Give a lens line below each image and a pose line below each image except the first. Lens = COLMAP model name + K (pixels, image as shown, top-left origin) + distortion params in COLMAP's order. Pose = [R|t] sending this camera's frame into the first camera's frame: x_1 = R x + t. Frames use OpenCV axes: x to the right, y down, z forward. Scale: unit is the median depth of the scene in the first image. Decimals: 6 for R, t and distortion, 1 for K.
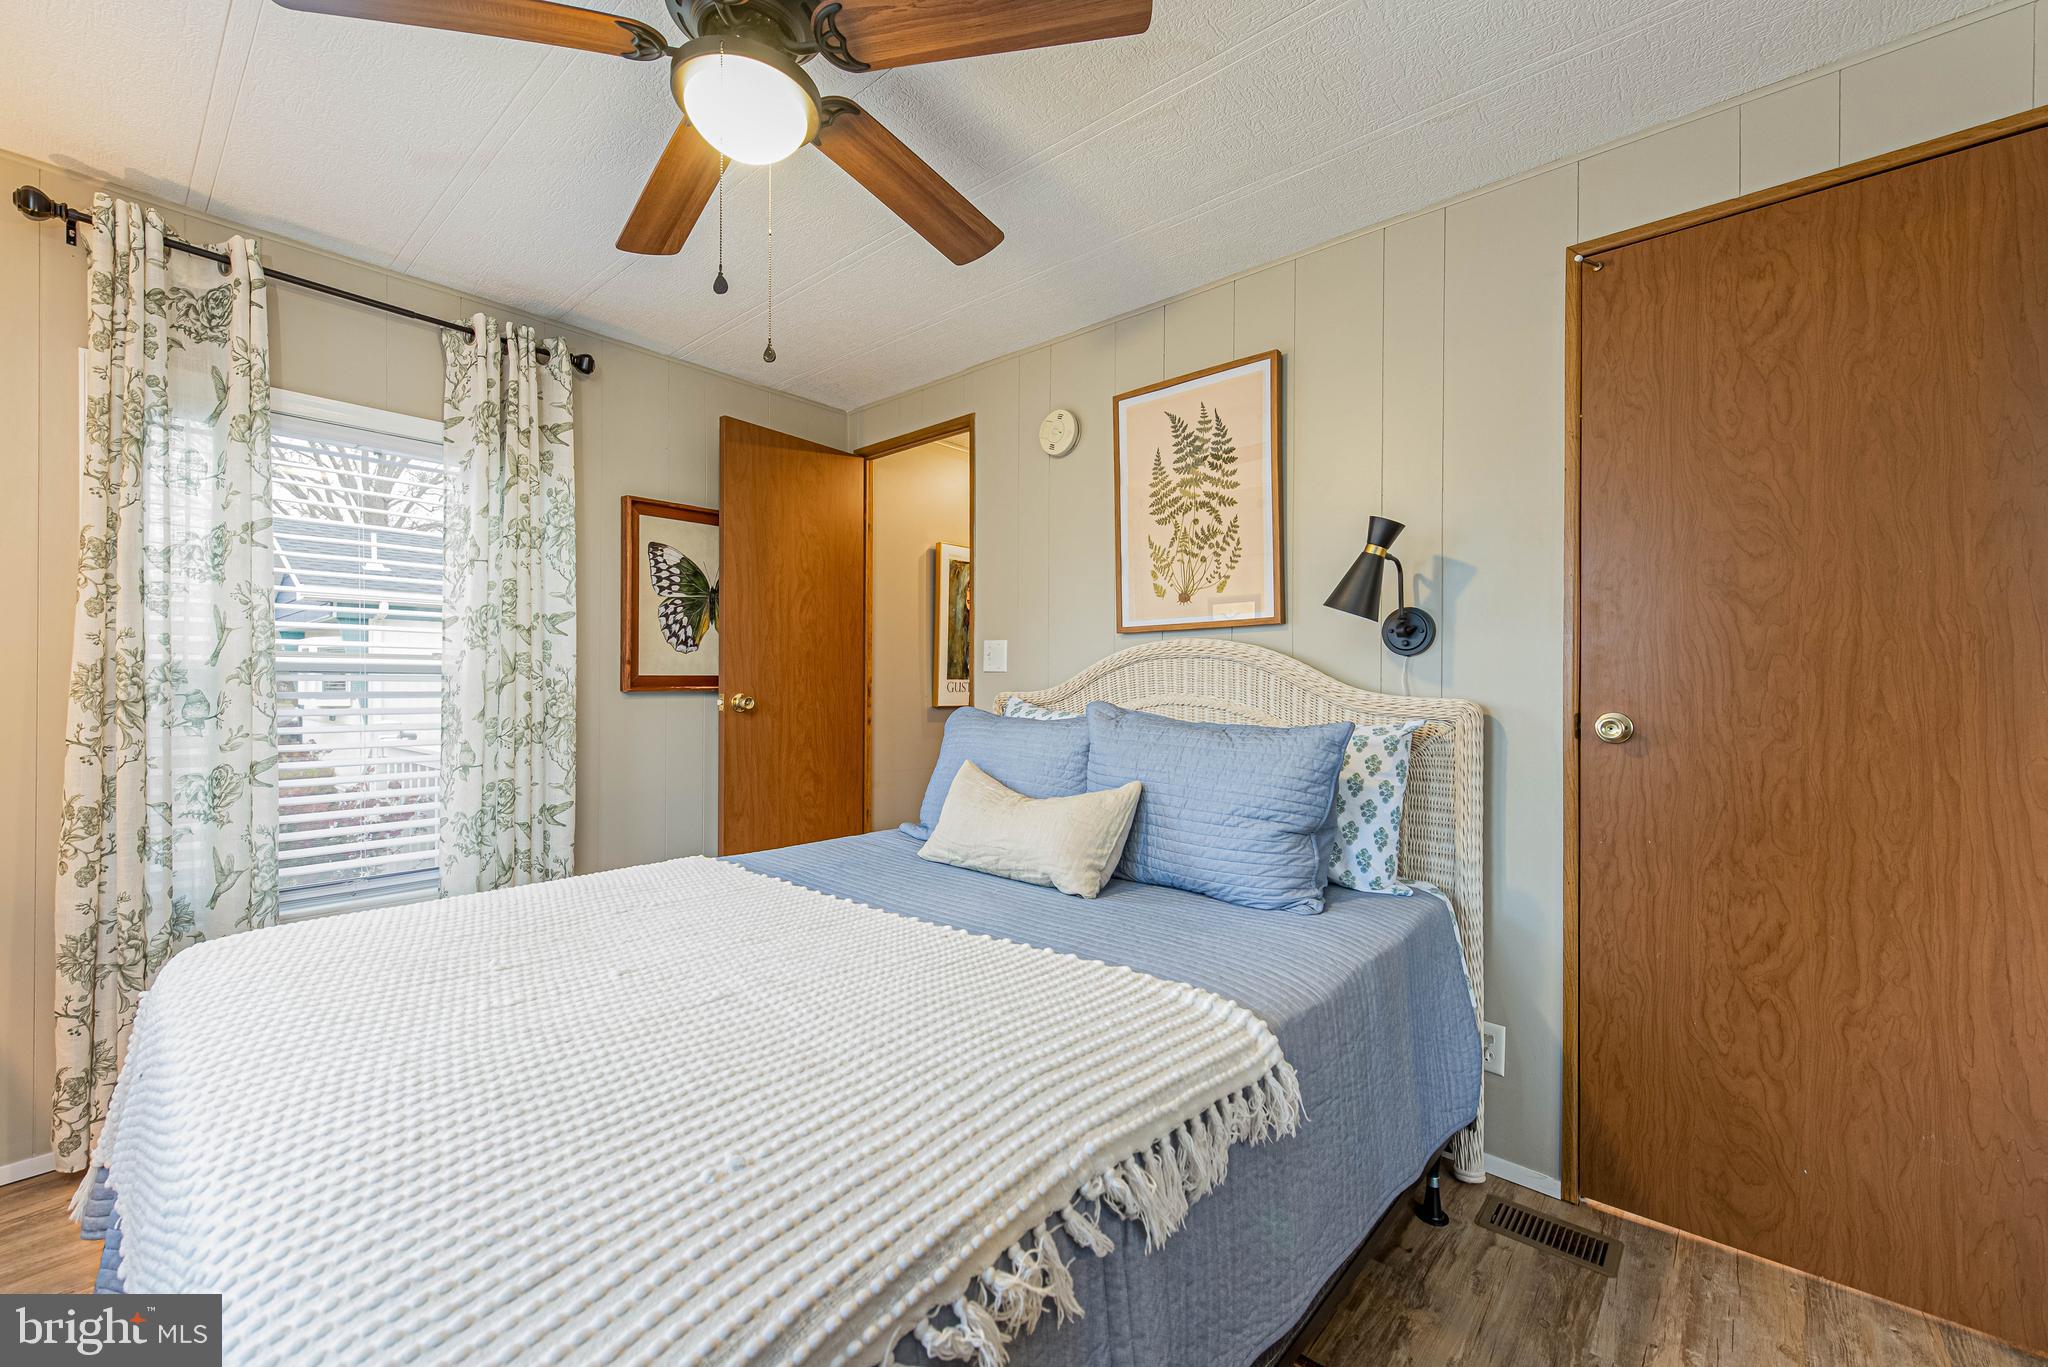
lens RADIAL K [[812.8, 0, 1006.9], [0, 812.8, 683.3], [0, 0, 1]] dist [0.017122, -0.002038]
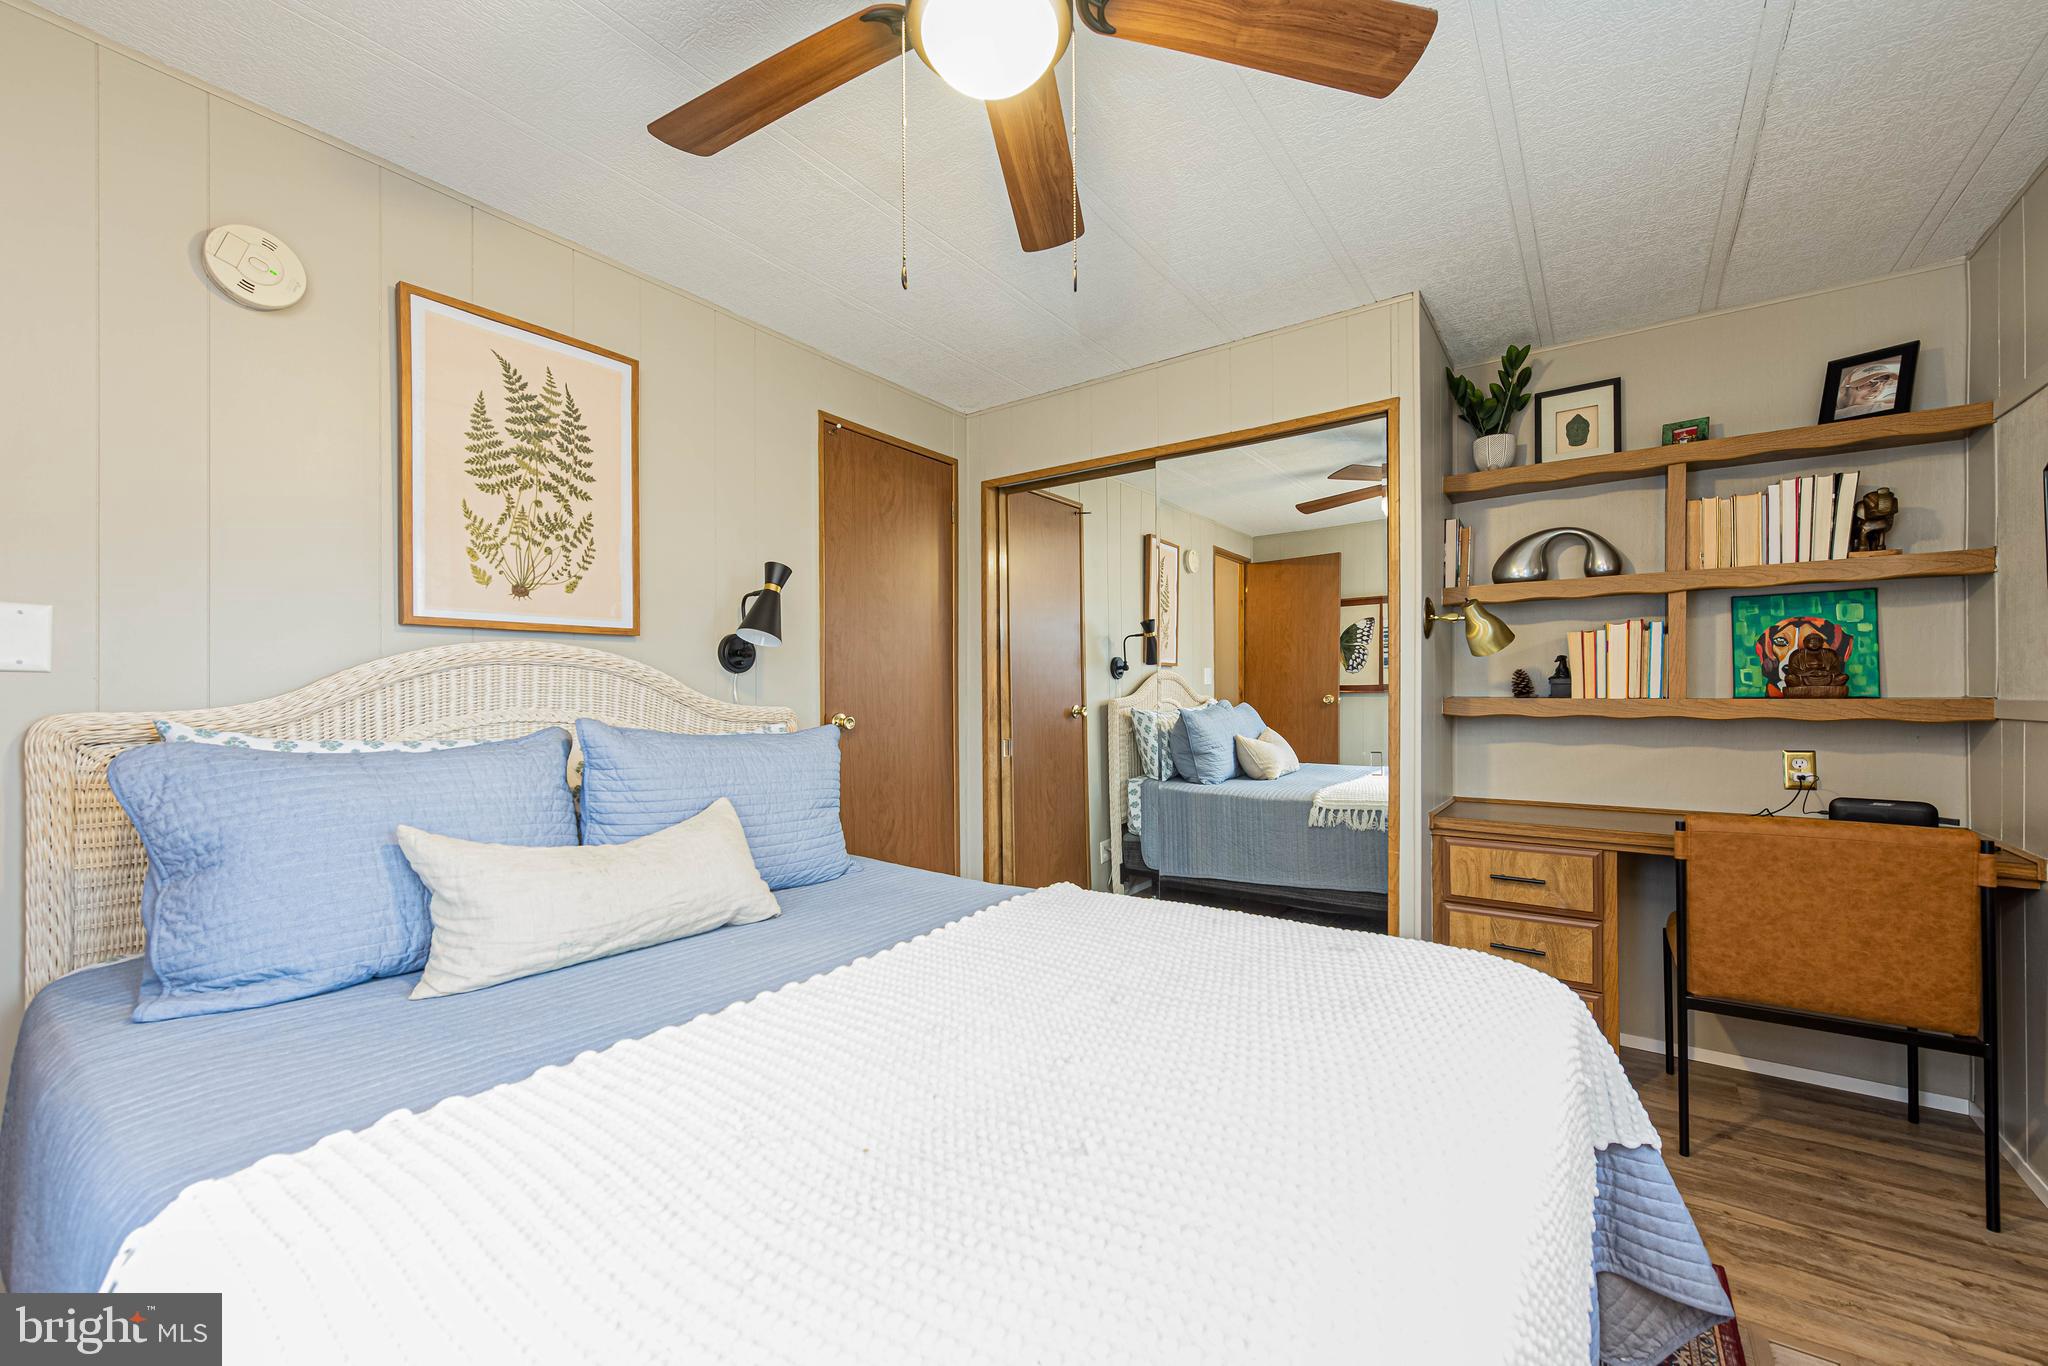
lens RADIAL K [[812.8, 0, 1011.0], [0, 812.8, 693.2], [0, 0, 1]] dist [0.017122, -0.002038]
pose [[-0.072358, 0.002619, 0.997375, -0.664003], [0.002814, 0.999993, -0.002421, 0.000891], [-0.997375, 0.002631, -0.072365, 0.589450]]
